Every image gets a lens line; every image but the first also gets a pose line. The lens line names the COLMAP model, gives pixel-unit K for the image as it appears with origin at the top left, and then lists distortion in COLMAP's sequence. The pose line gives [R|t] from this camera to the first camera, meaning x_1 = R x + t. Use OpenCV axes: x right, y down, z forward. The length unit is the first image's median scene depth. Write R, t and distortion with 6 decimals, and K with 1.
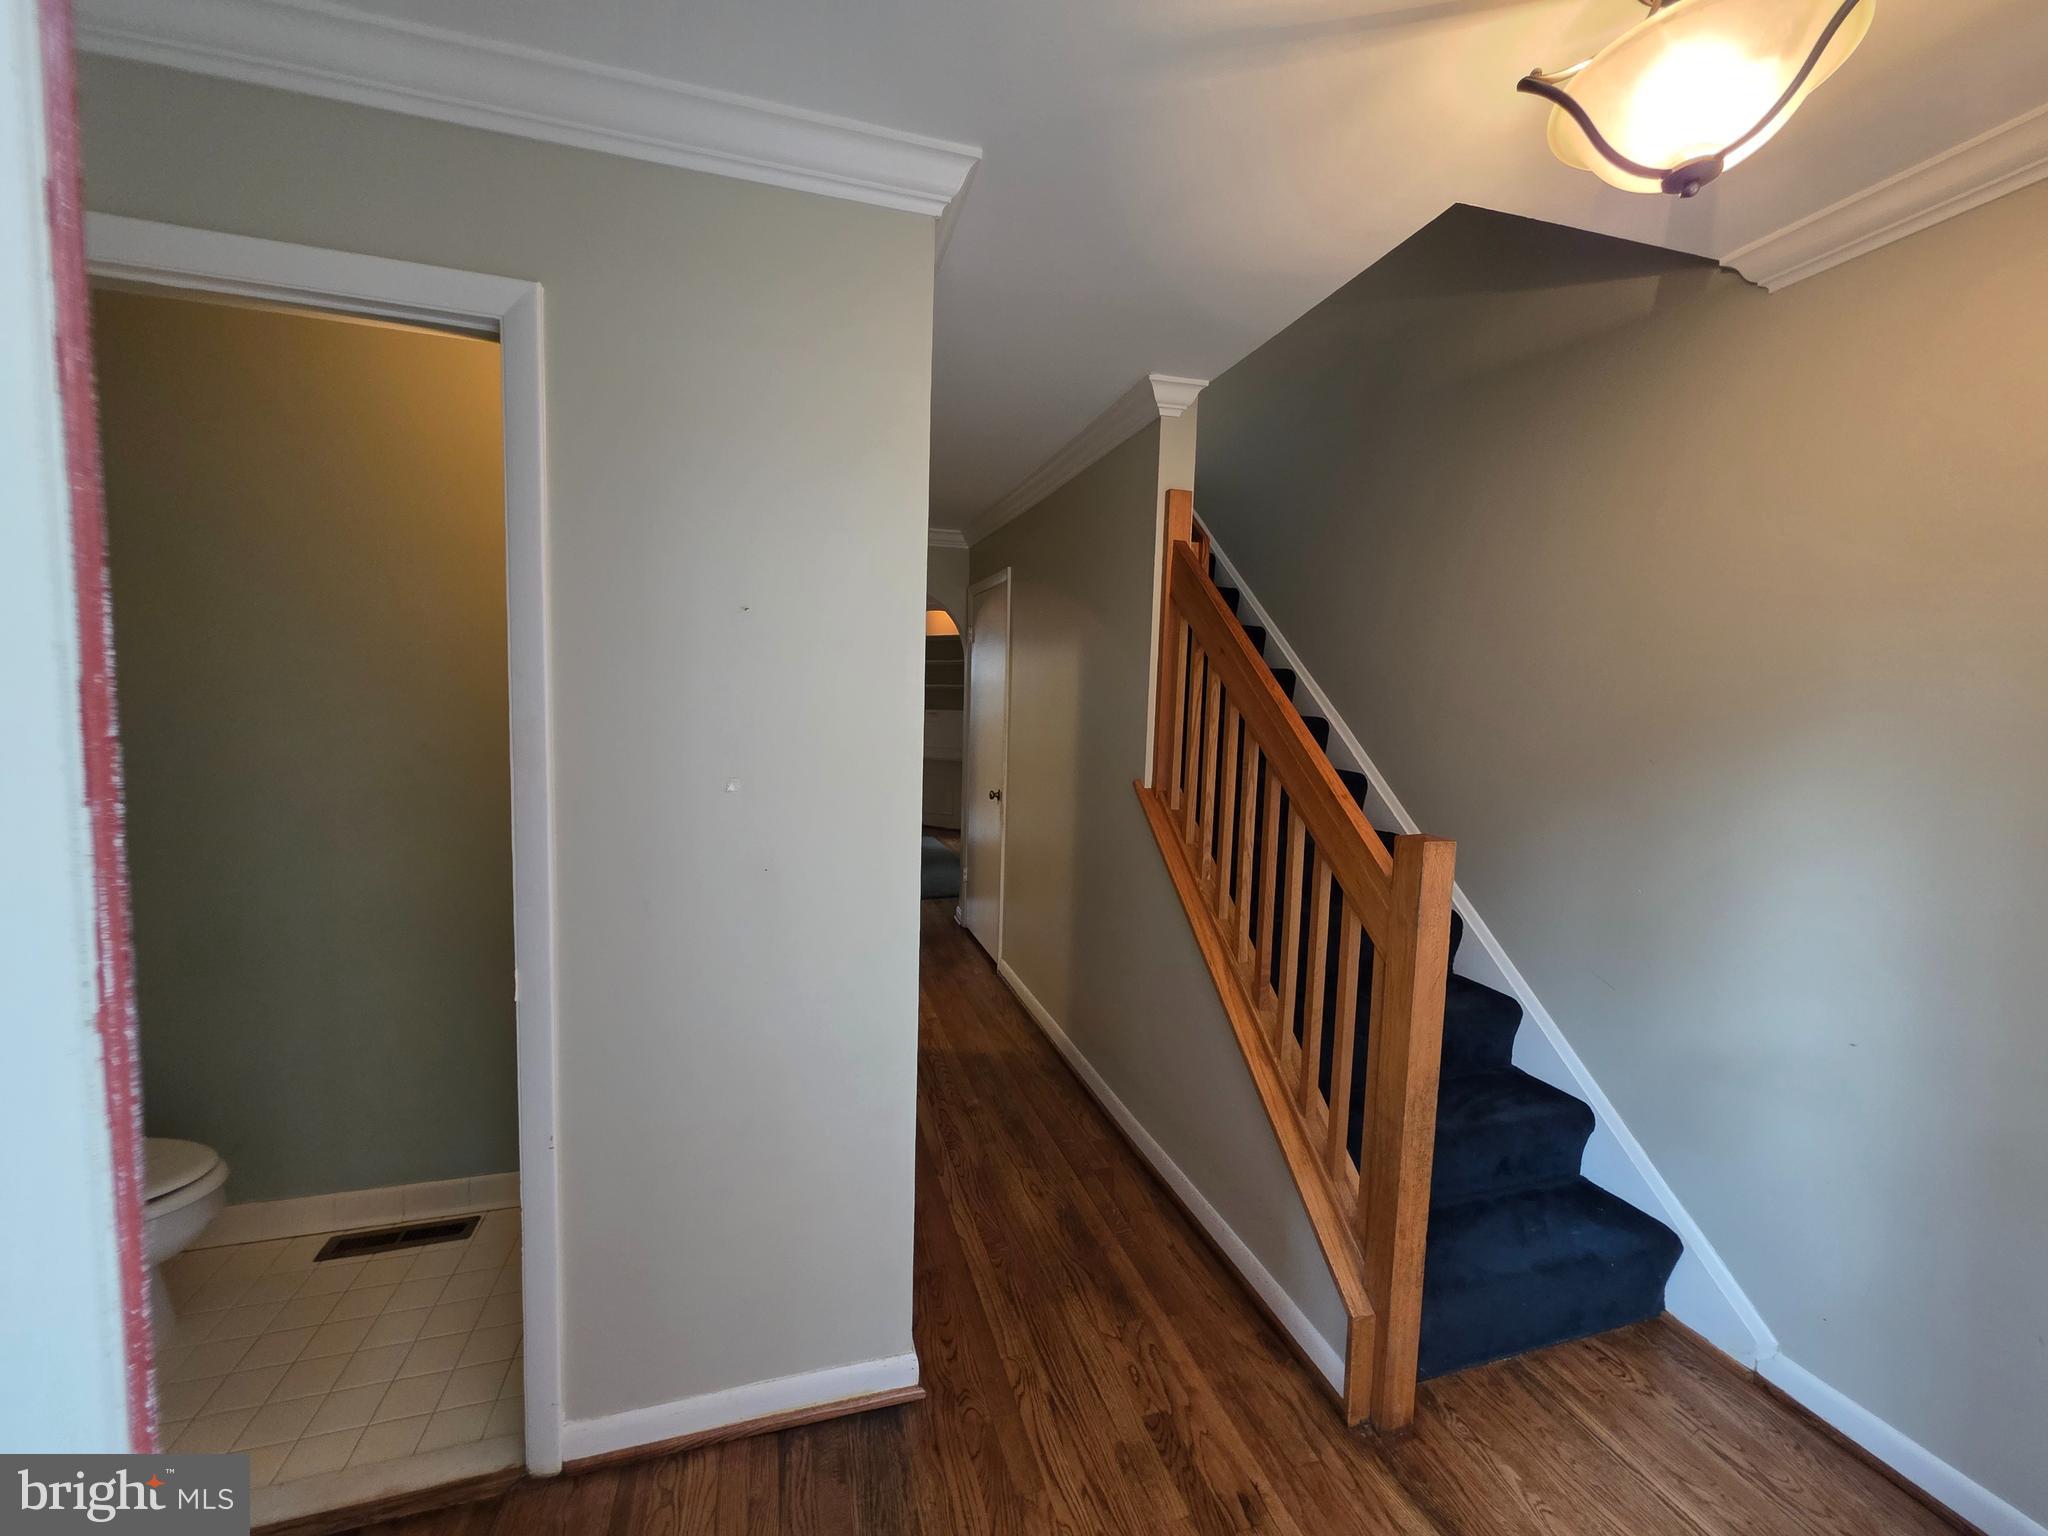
lens RADIAL K [[823.5, 0, 1023.3], [0, 823.5, 772.7], [0, 0, 1]] dist [-0.000020, 0.000193]
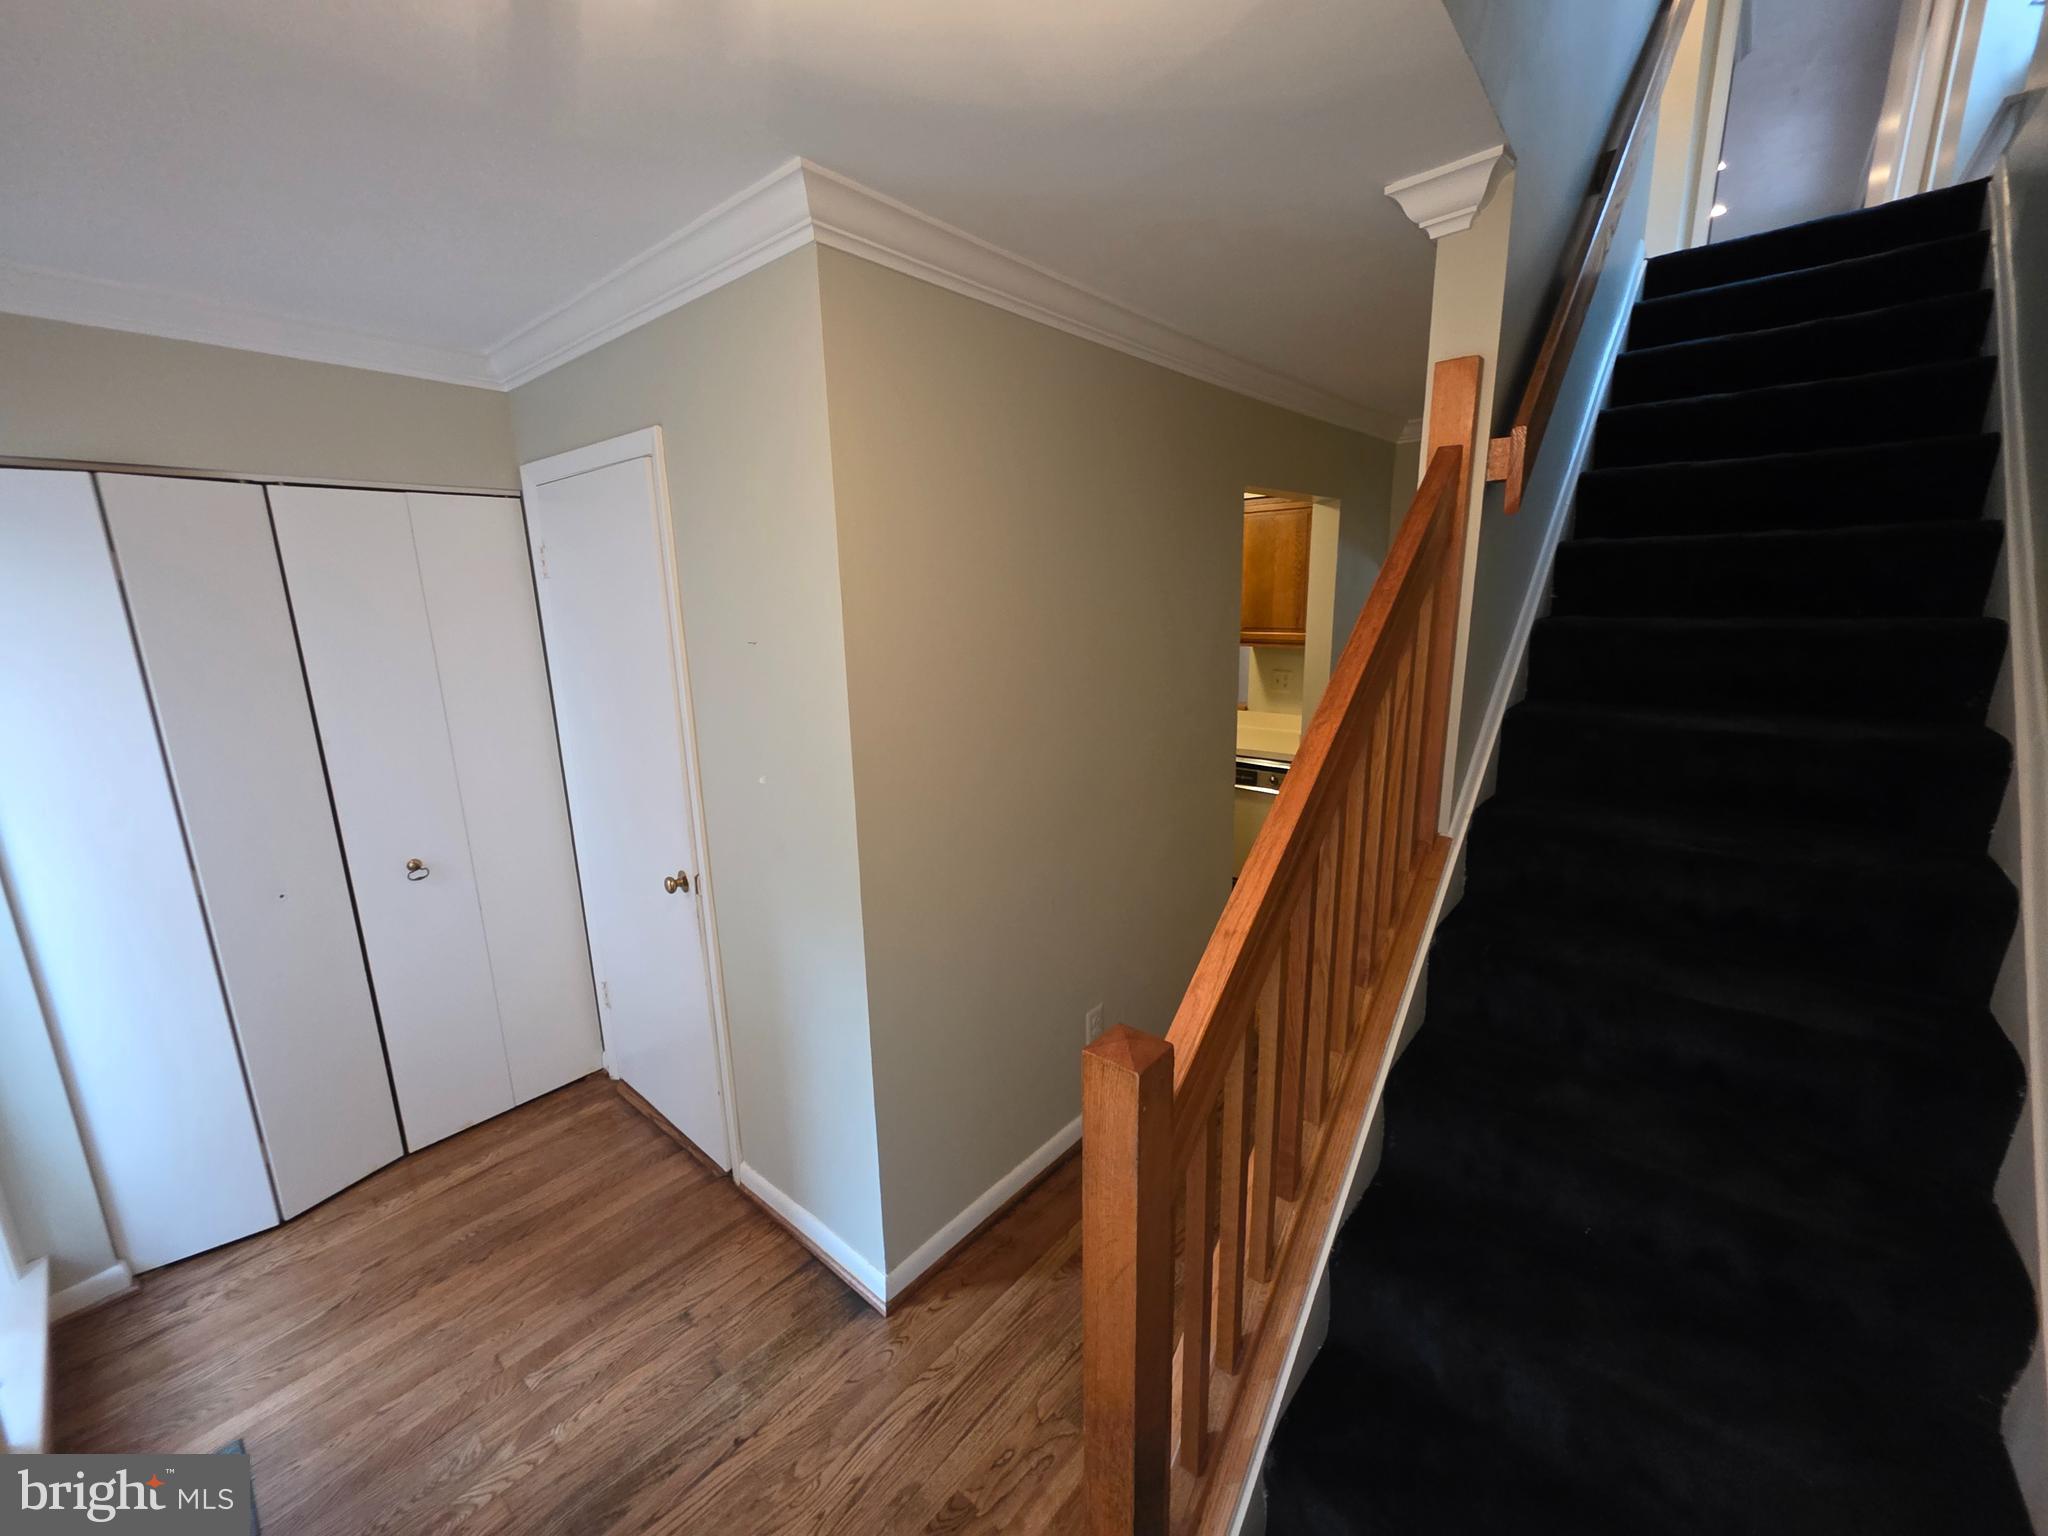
lens RADIAL K [[823.5, 0, 1017.9], [0, 823.5, 769.3], [0, 0, 1]] dist [-0.000020, 0.000193]
pose [[0.535395, 0.149229, -0.831314, 0.878238], [-0.036733, 0.987450, 0.153600, -0.199153], [0.843802, -0.051699, 0.534158, 0.610735]]
